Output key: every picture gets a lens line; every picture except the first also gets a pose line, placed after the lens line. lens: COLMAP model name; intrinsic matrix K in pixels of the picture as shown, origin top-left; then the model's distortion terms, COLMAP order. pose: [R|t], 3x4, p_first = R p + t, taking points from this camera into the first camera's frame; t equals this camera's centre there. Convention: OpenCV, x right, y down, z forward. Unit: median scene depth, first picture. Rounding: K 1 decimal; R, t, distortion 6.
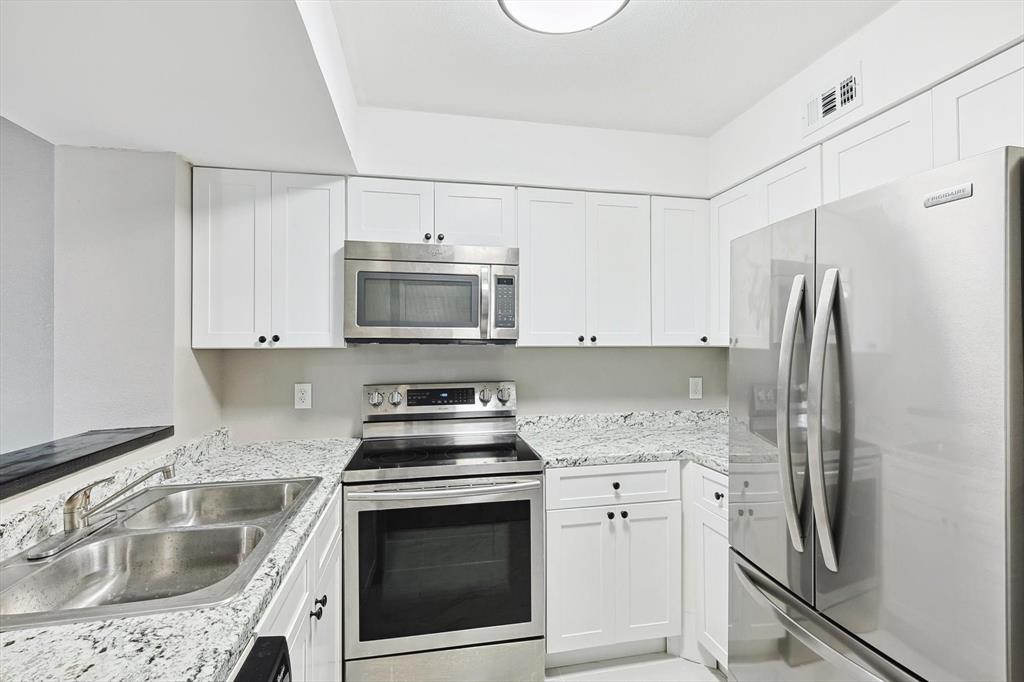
lens RADIAL K [[472.7, 0, 512.7], [0, 472.7, 339.7], [0, 0, 1]] dist [0.003914, 0.000746]
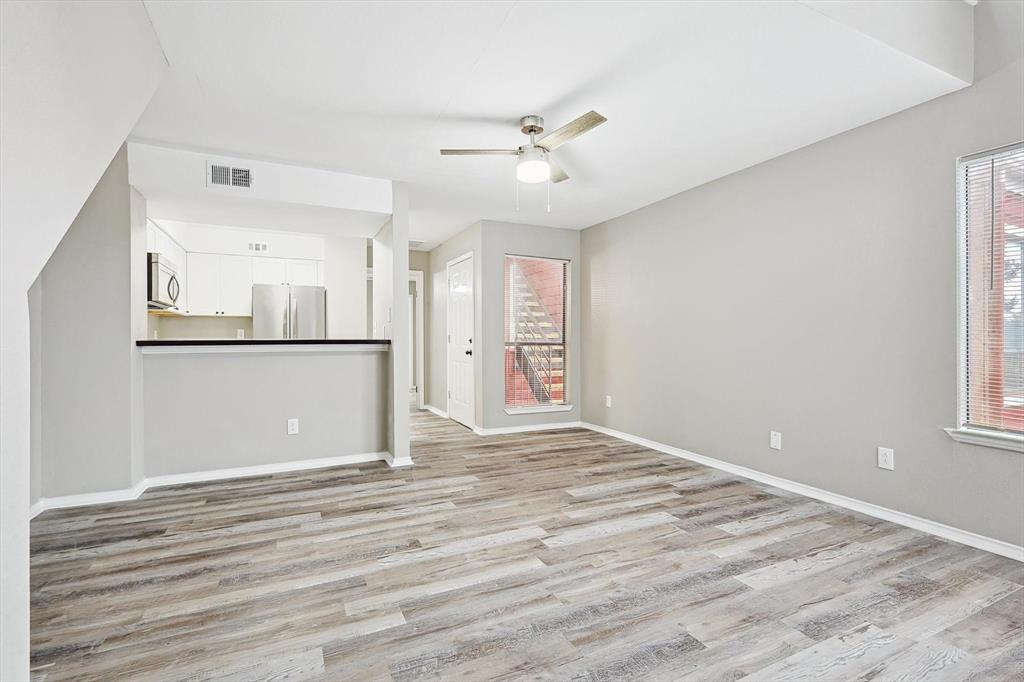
lens RADIAL K [[462.8, 0, 507.7], [0, 462.8, 339.1], [0, 0, 1]] dist [0.001754, 0.000178]
pose [[-0.238679, 0.002787, 0.971095, -2.554220], [-0.003224, 0.999988, -0.003663, 0.157804], [-0.971093, -0.004005, -0.238667, 0.009978]]
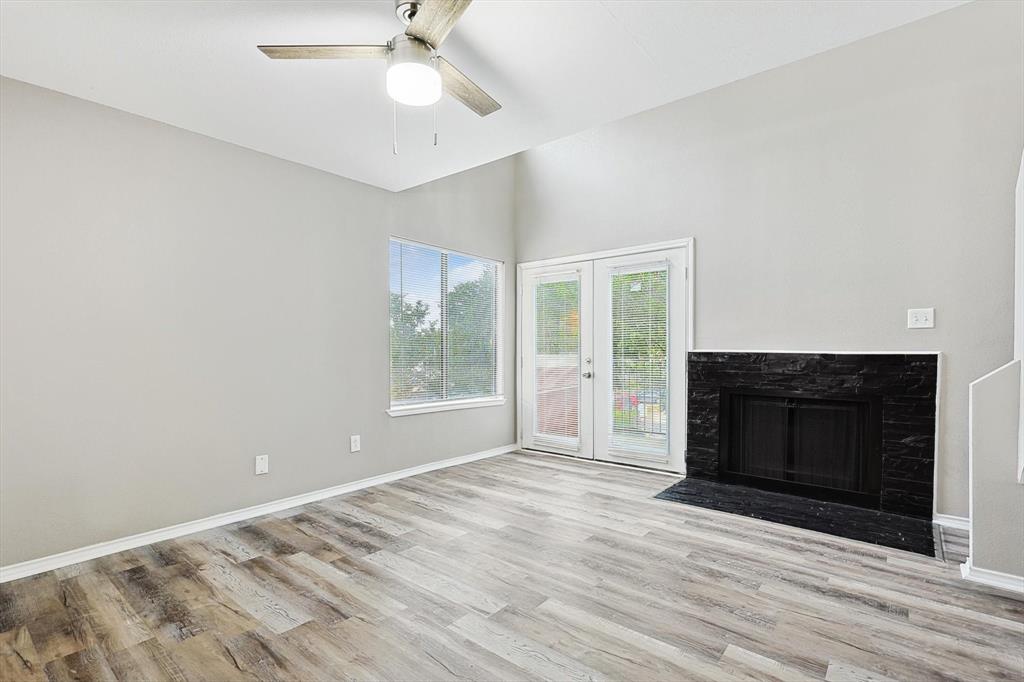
lens RADIAL K [[483.6, 0, 512.0], [0, 483.6, 360.5], [0, 0, 1]] dist [0.002251, 0.000359]
pose [[-0.776162, 0.024852, -0.630043, -0.854636], [0.011942, 0.999623, 0.024719, 0.143991], [0.630420, 0.011662, -0.776166, 0.404928]]
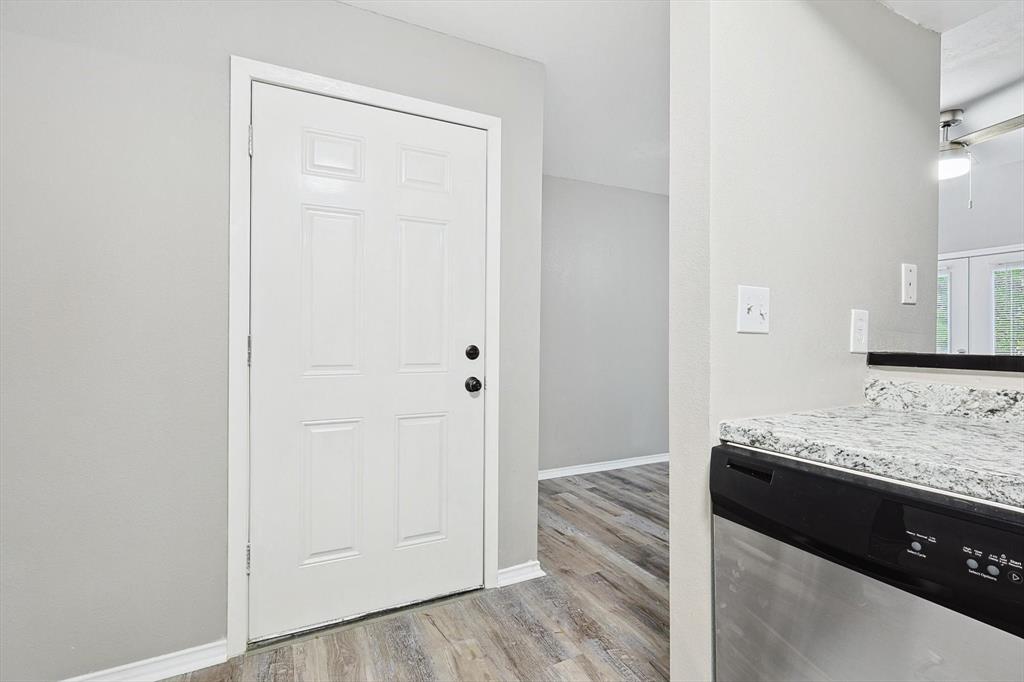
lens RADIAL K [[472.7, 0, 512.7], [0, 472.7, 339.7], [0, 0, 1]] dist [0.003914, 0.000746]
pose [[-0.964721, 0.004615, -0.263232, 0.210877], [0.004626, 0.999989, 0.000579, 0.132251], [0.263232, -0.000659, -0.964732, 0.562524]]
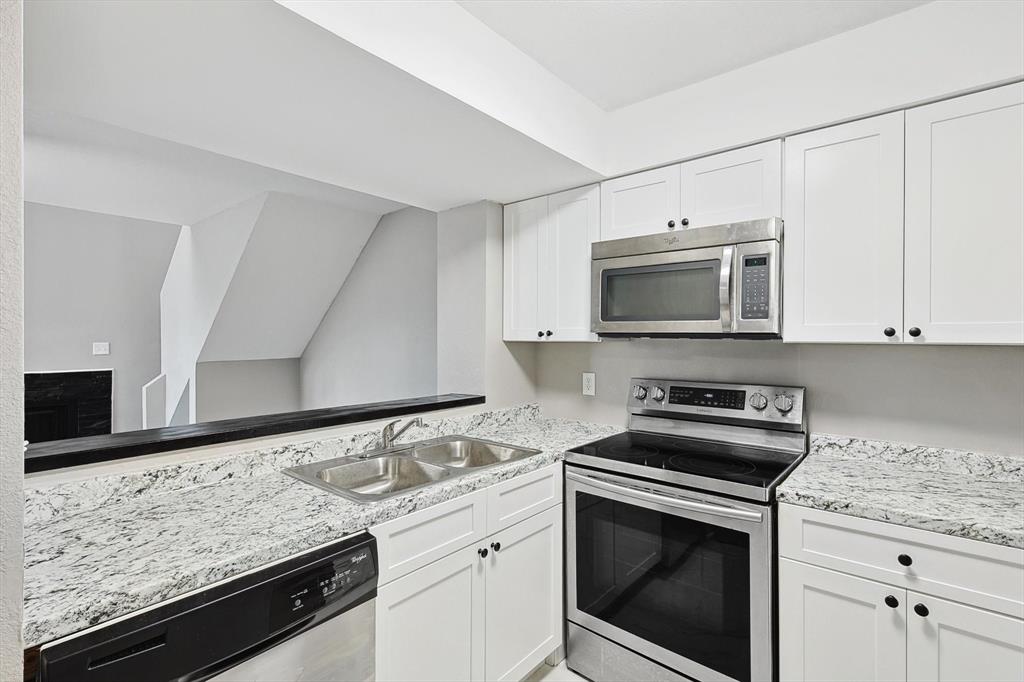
lens RADIAL K [[472.7, 0, 512.7], [0, 472.7, 339.7], [0, 0, 1]] dist [0.003914, 0.000746]
pose [[0.623799, 0.006863, -0.781555, 0.367968], [0.001616, 0.999948, 0.010071, 0.001400], [0.781583, -0.007546, 0.623755, 0.171328]]
